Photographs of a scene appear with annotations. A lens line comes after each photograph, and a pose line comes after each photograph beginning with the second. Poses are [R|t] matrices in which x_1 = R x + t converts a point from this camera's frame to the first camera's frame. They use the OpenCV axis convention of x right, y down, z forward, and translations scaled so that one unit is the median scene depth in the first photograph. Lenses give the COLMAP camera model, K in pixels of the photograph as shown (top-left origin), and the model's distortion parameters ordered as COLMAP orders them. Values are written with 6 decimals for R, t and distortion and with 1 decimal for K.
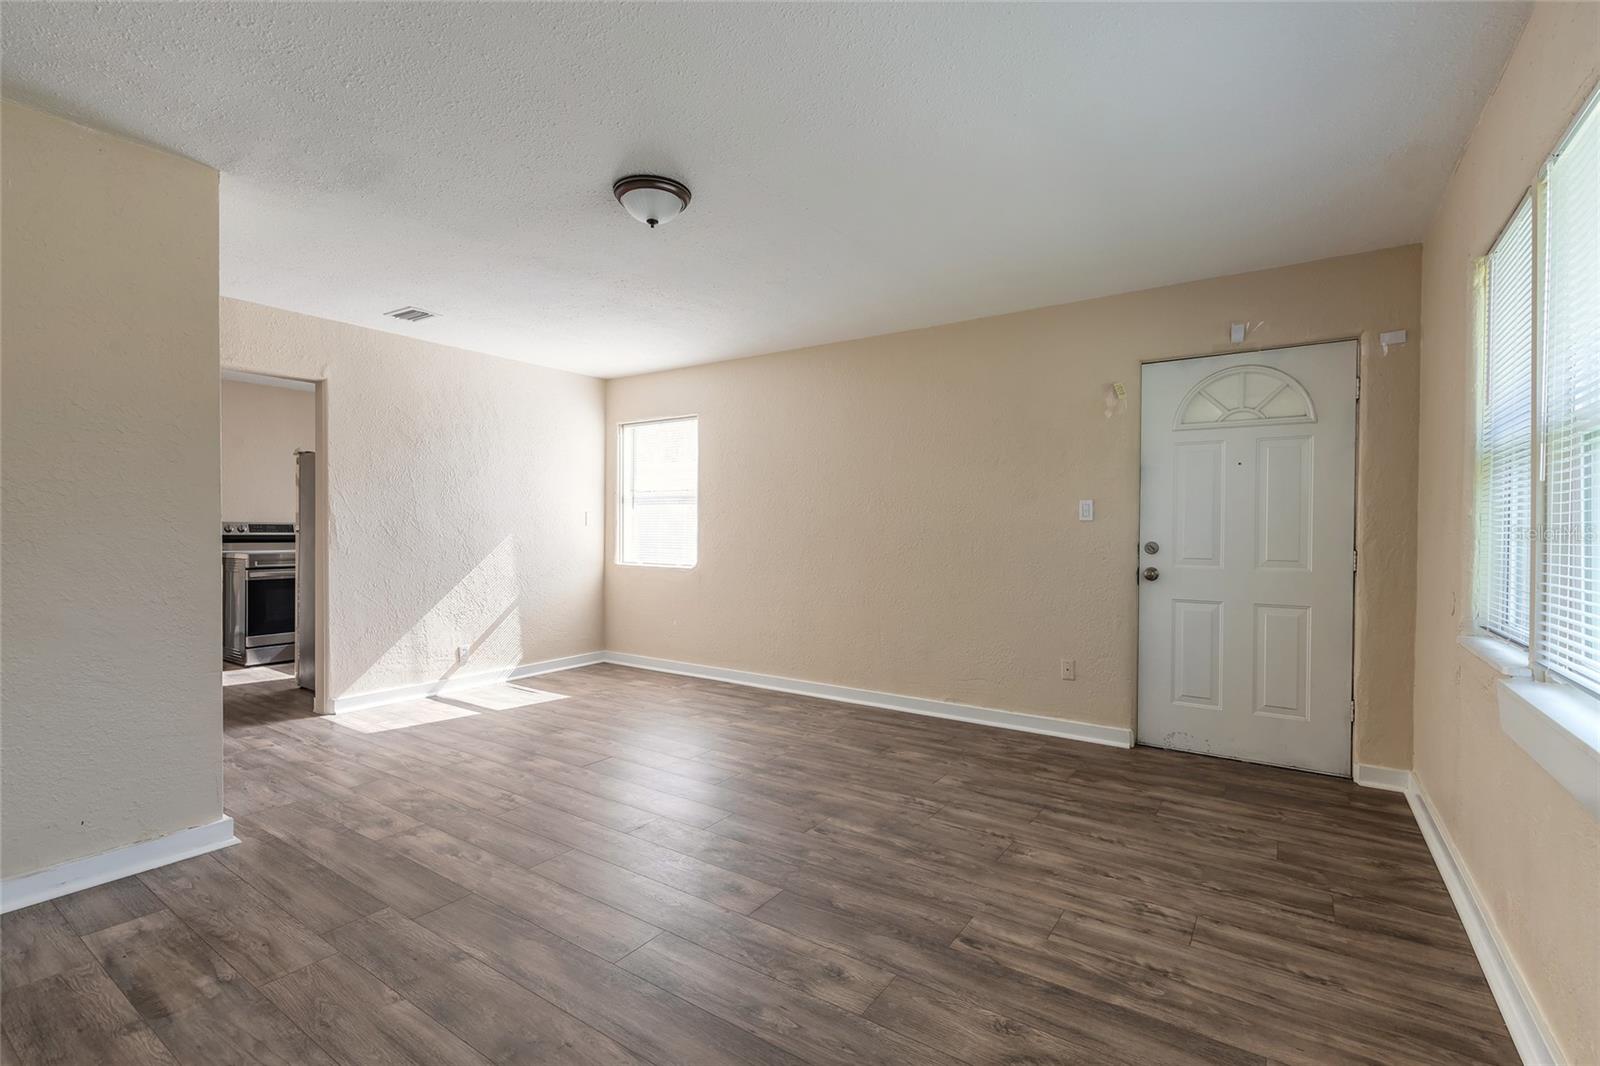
lens RADIAL K [[719.9, 0, 796.7], [0, 719.9, 538.5], [0, 0, 1]] dist [0.009117, -0.000135]
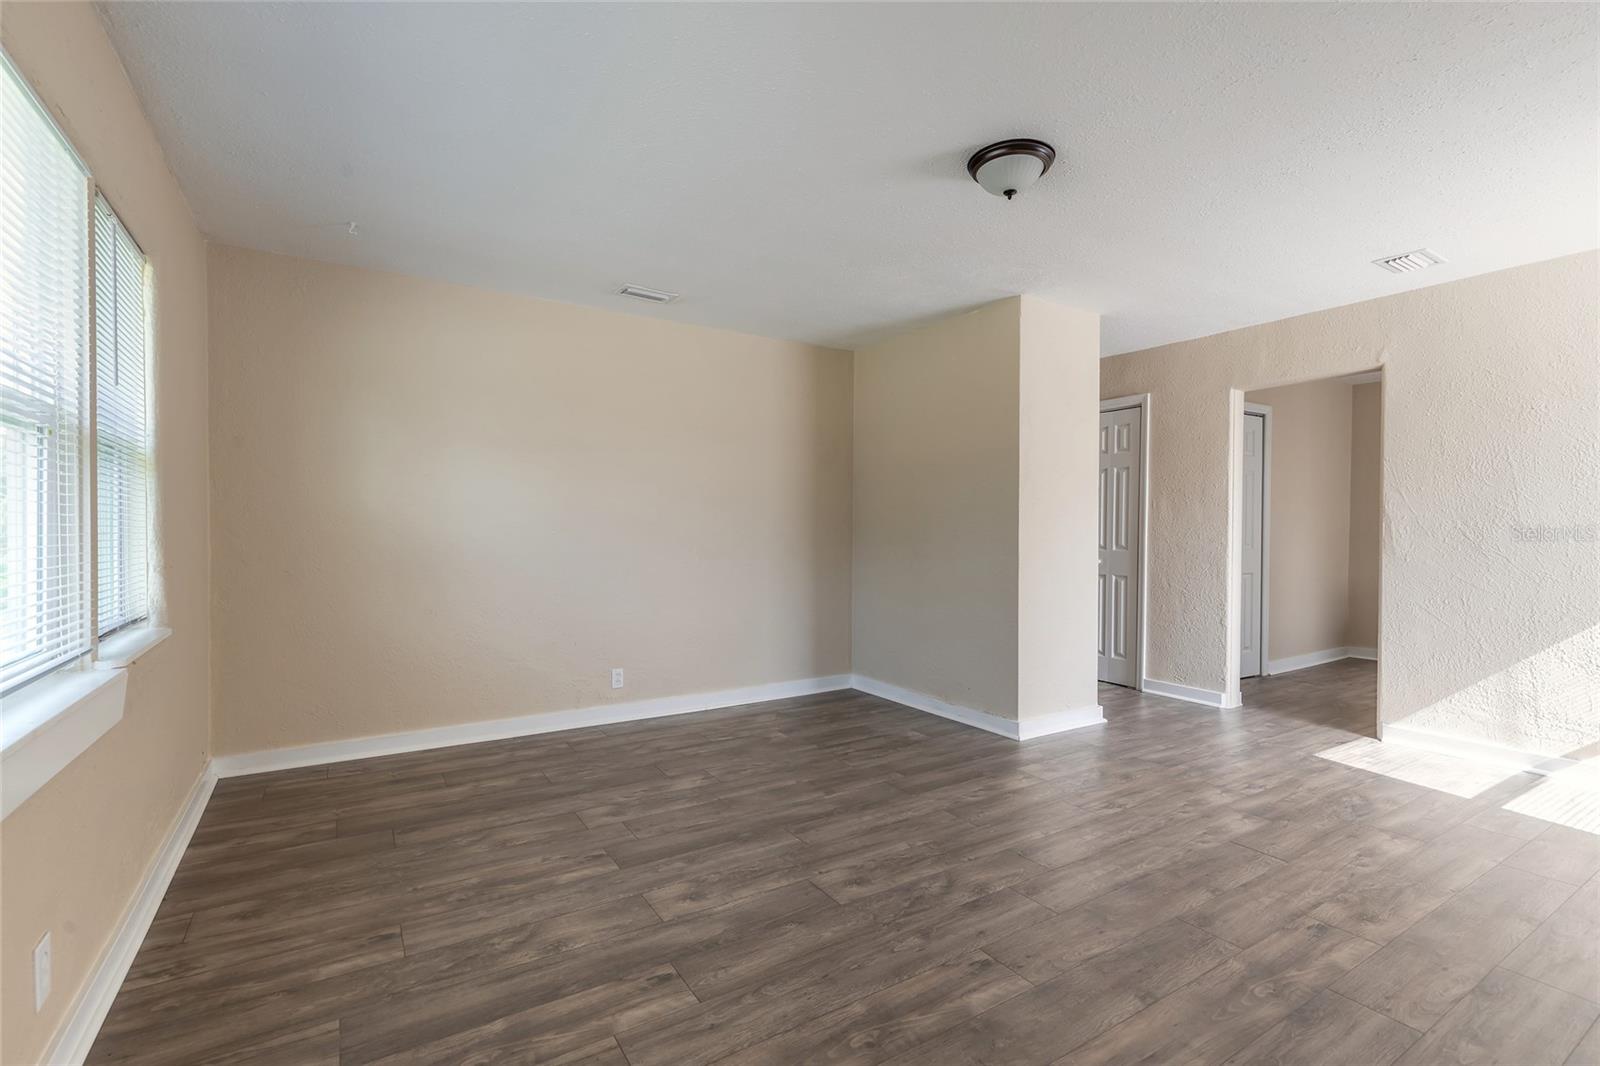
lens RADIAL K [[719.9, 0, 795.5], [0, 719.9, 536.5], [0, 0, 1]] dist [0.009117, -0.000135]
pose [[-0.393575, 0.004732, -0.919280, 0.759584], [-0.016829, 0.999782, 0.012352, -0.010393], [0.919138, 0.020332, -0.393410, 1.127905]]
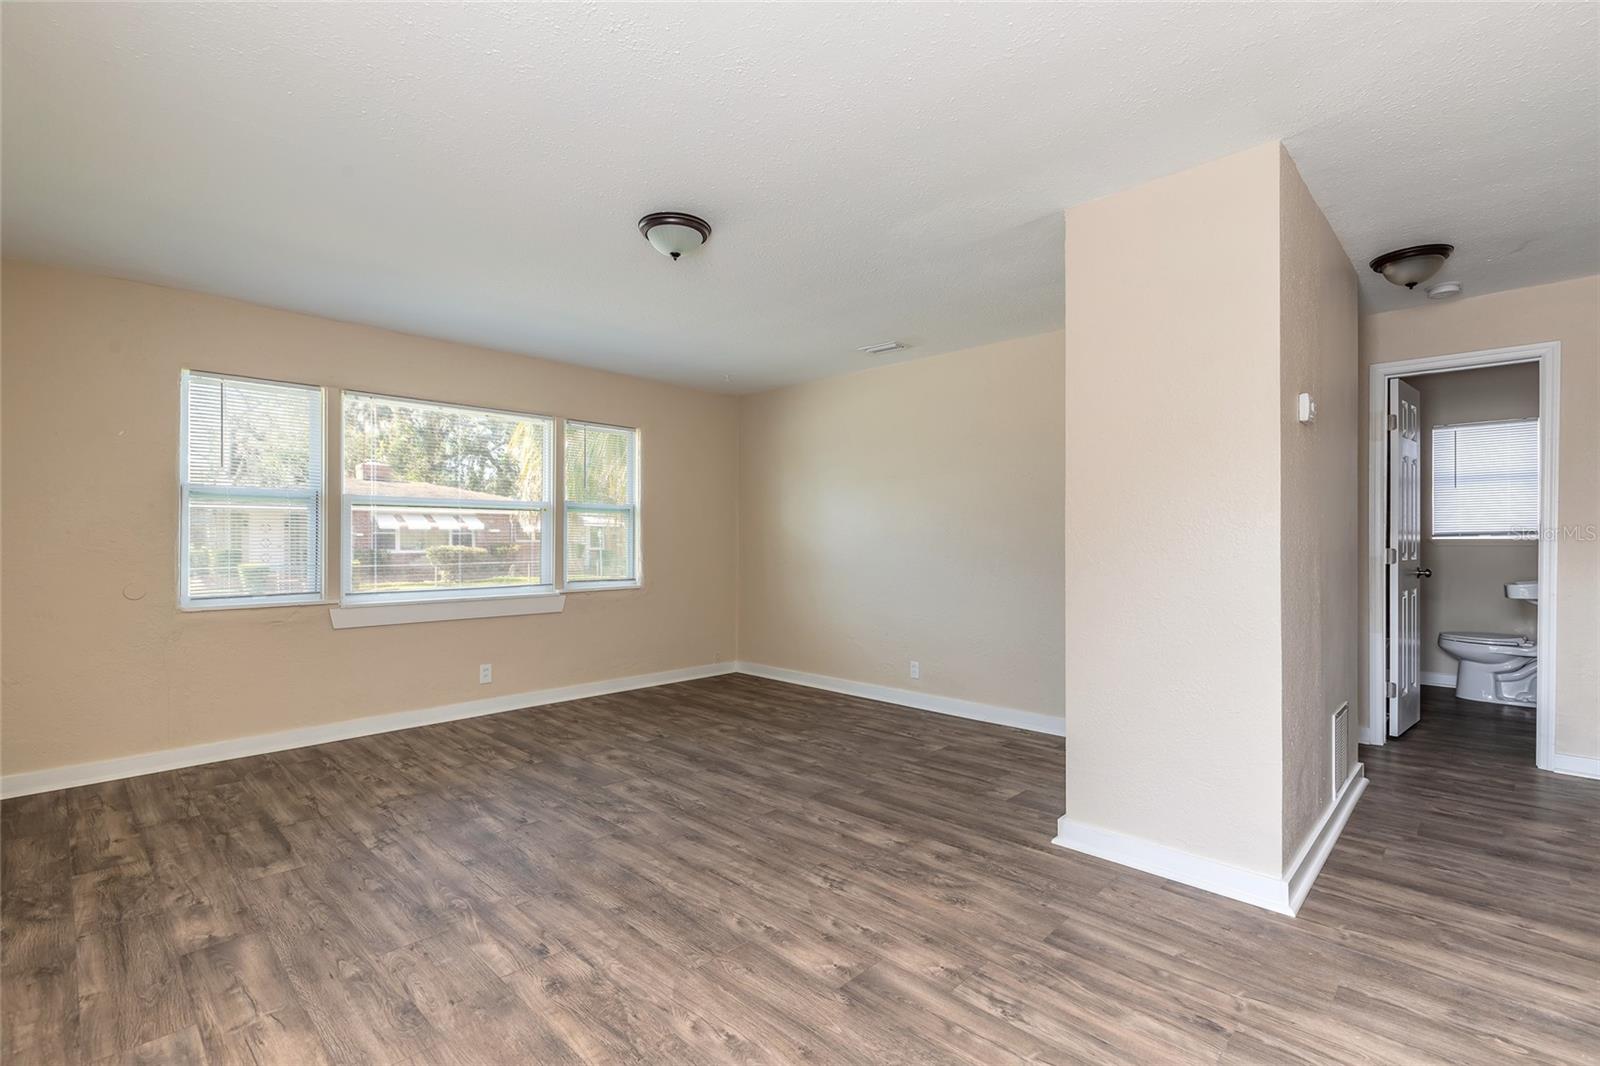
lens RADIAL K [[719.9, 0, 801.8], [0, 719.9, 539.5], [0, 0, 1]] dist [0.009117, -0.000135]
pose [[-0.986806, -0.004854, 0.161837, -0.565920], [-0.003325, 0.999947, 0.009717, -0.028206], [-0.161876, 0.009051, -0.986770, 2.046195]]
